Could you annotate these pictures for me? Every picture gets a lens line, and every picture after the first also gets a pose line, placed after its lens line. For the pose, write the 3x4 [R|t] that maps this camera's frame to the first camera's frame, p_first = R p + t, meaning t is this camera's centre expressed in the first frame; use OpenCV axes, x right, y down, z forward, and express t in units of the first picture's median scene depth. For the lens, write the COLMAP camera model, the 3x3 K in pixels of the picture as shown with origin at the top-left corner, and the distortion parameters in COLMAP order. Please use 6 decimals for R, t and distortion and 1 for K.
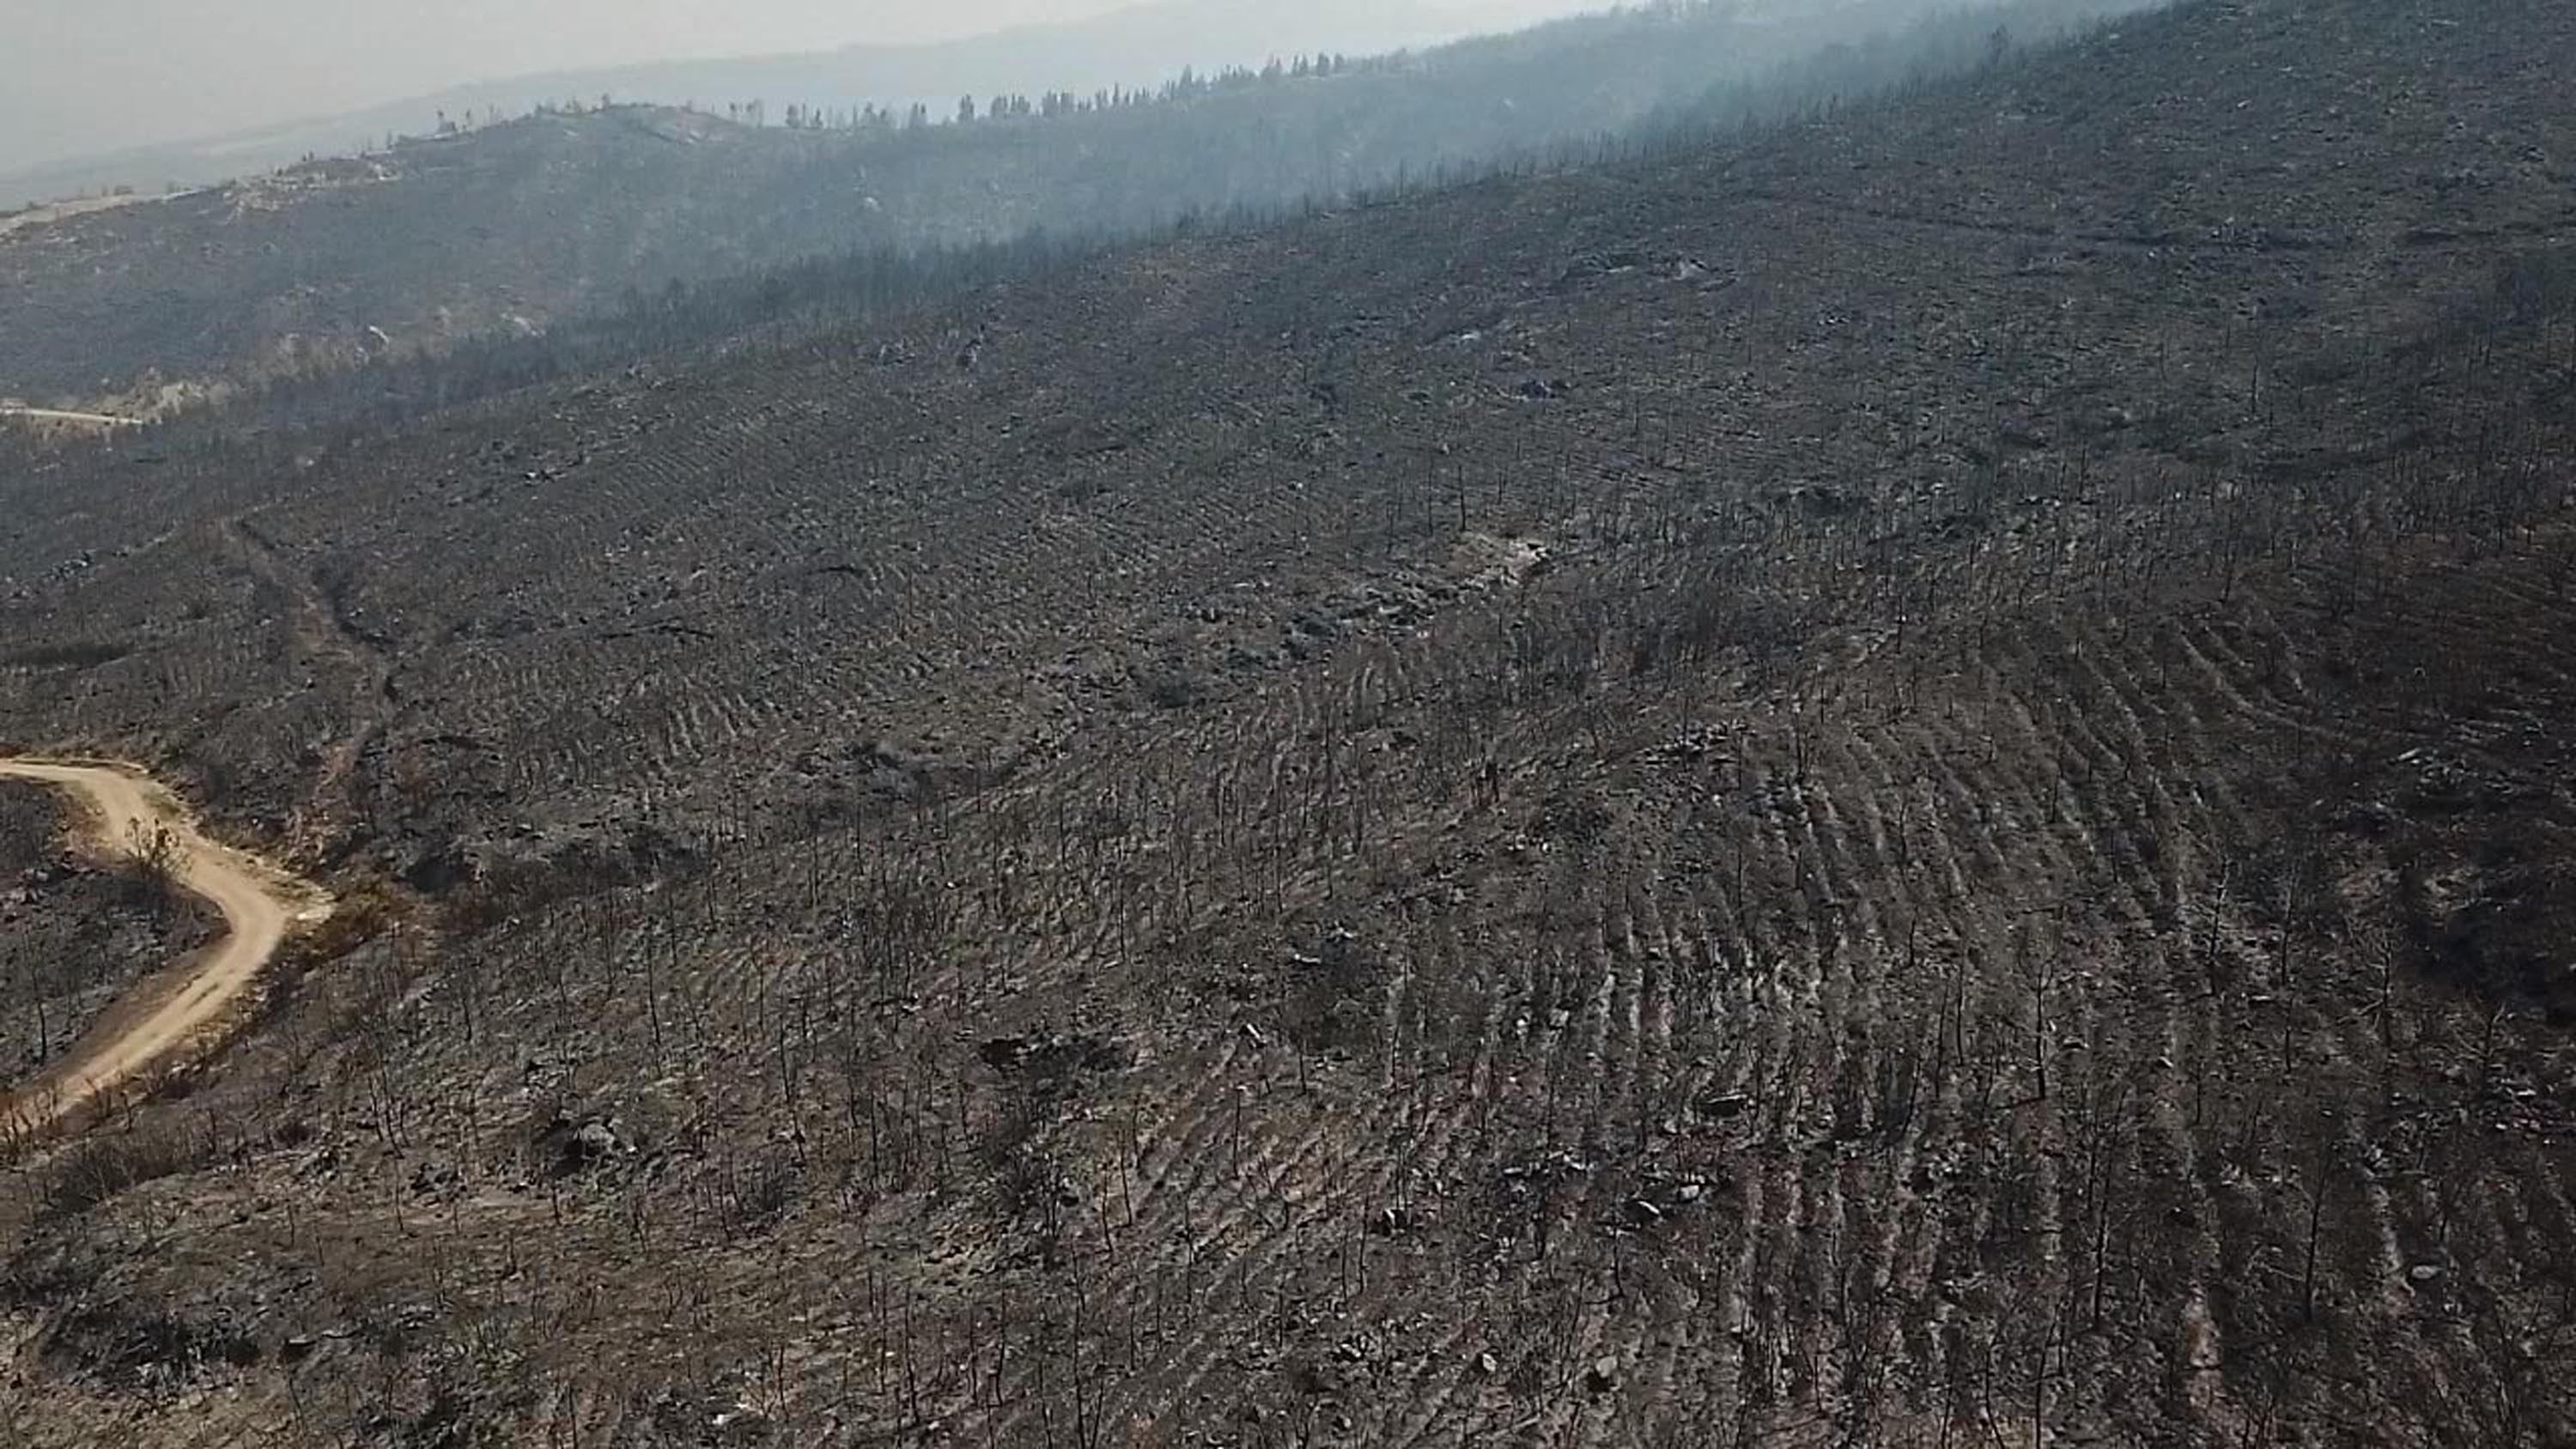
lens RADIAL K [[2021.1, 0, 1264.7], [0, 2021.1, 729.8], [0, 0, 1]] dist [0.004225, -0.008097]
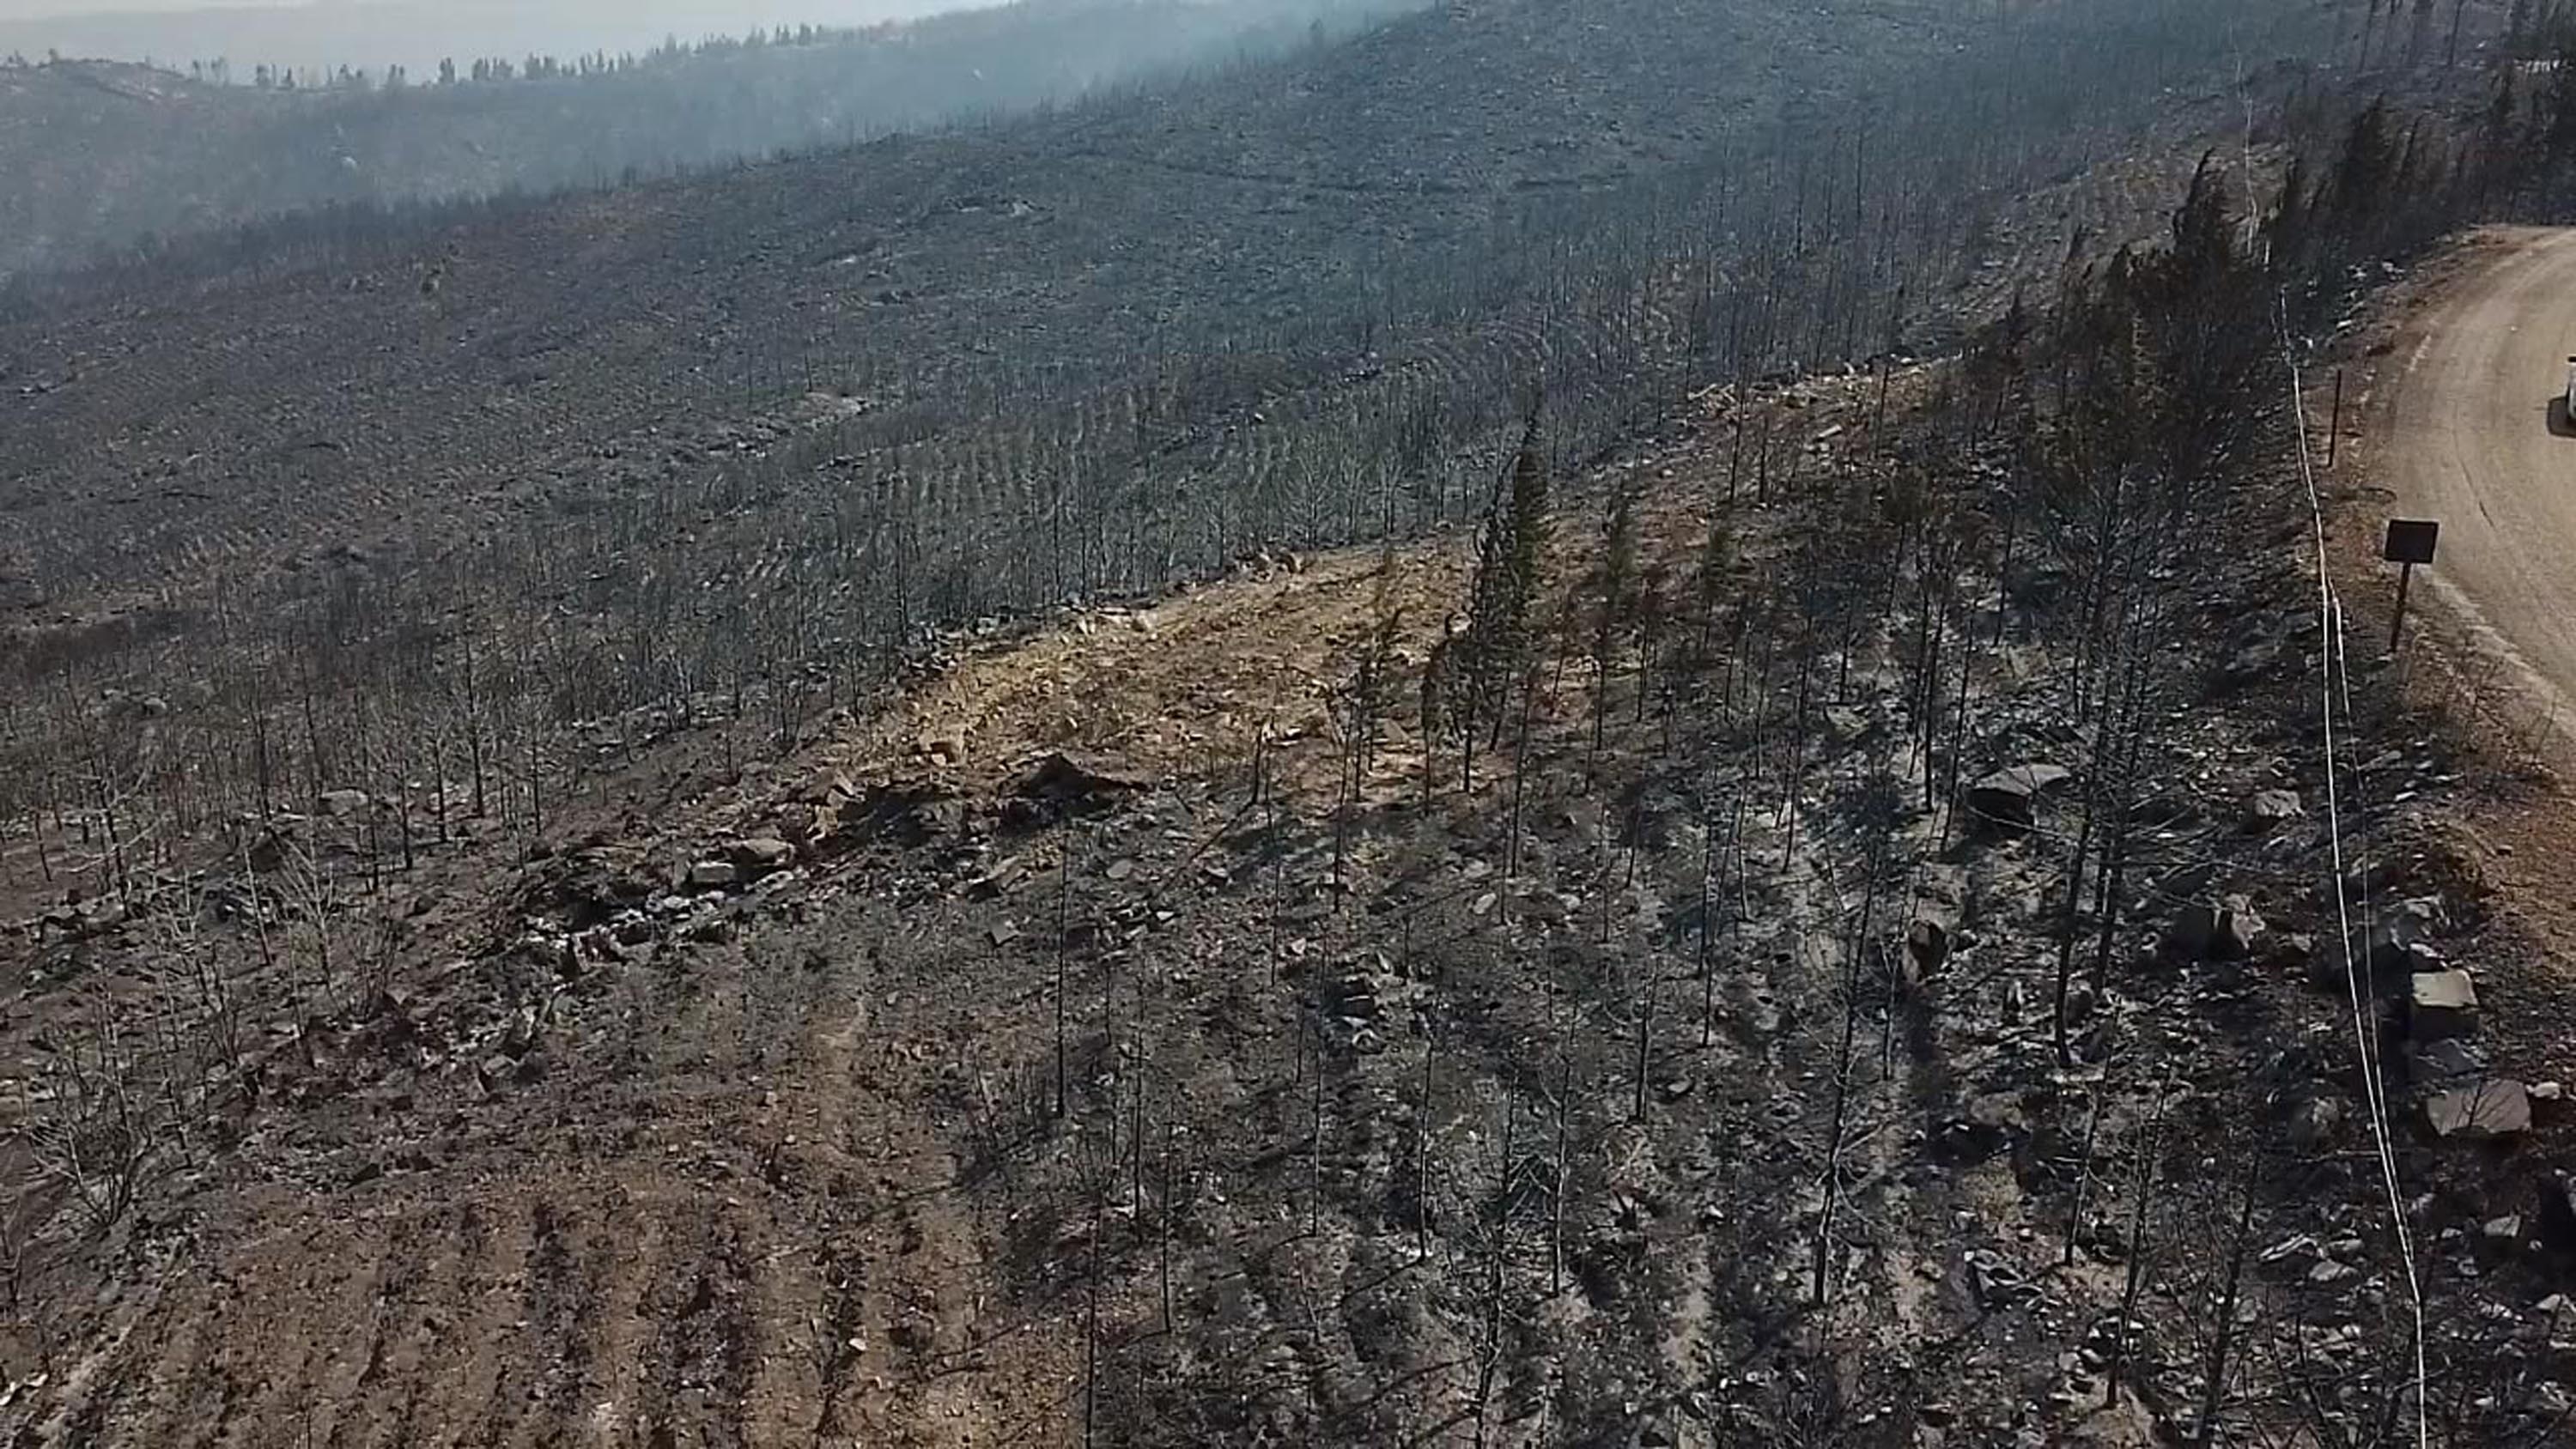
lens RADIAL K [[2021.1, 0, 1264.7], [0, 2021.1, 729.8], [0, 0, 1]] dist [0.004225, -0.008097]
pose [[0.975773, -0.051548, 0.212624, 0.068422], [0.048705, 0.998640, 0.018588, 0.082384], [-0.213293, -0.007781, 0.976957, -0.275973]]
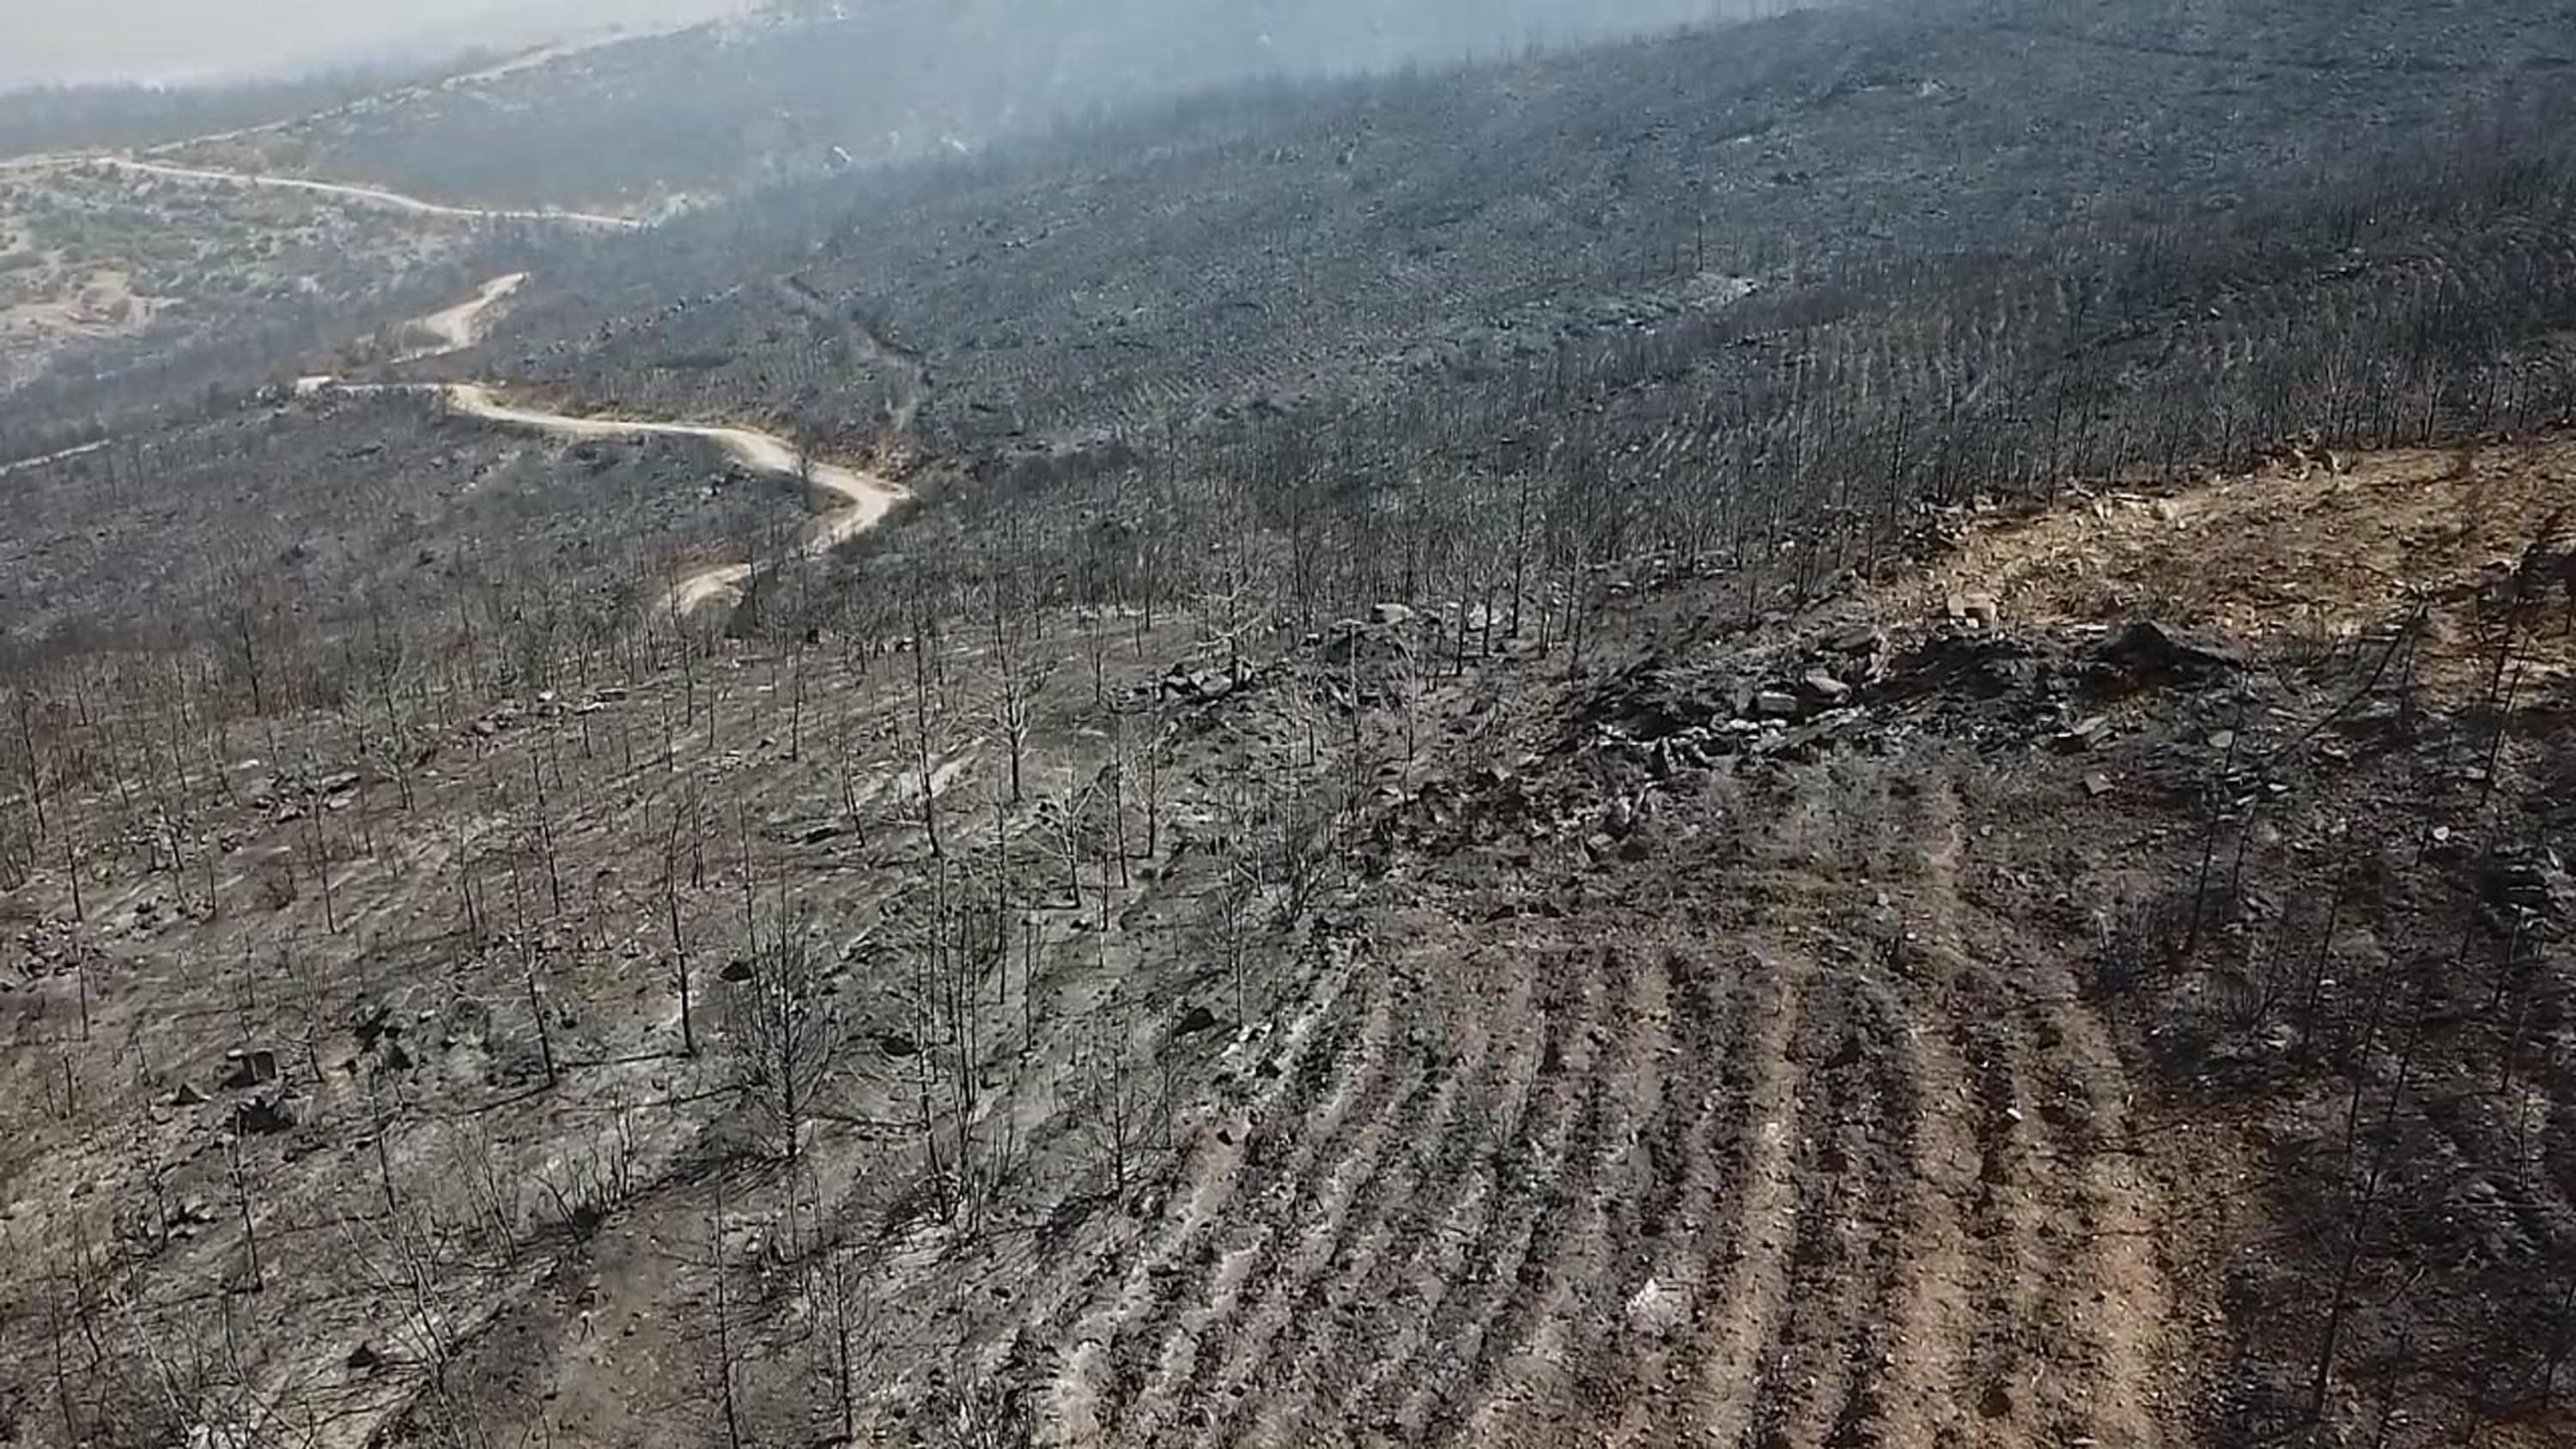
lens RADIAL K [[2021.1, 0, 1264.7], [0, 2021.1, 729.8], [0, 0, 1]] dist [0.004225, -0.008097]
pose [[0.983668, 0.061263, -0.169247, 0.042508], [-0.049279, 0.996030, 0.074127, 0.086602], [0.173116, -0.064576, 0.982782, -0.291915]]
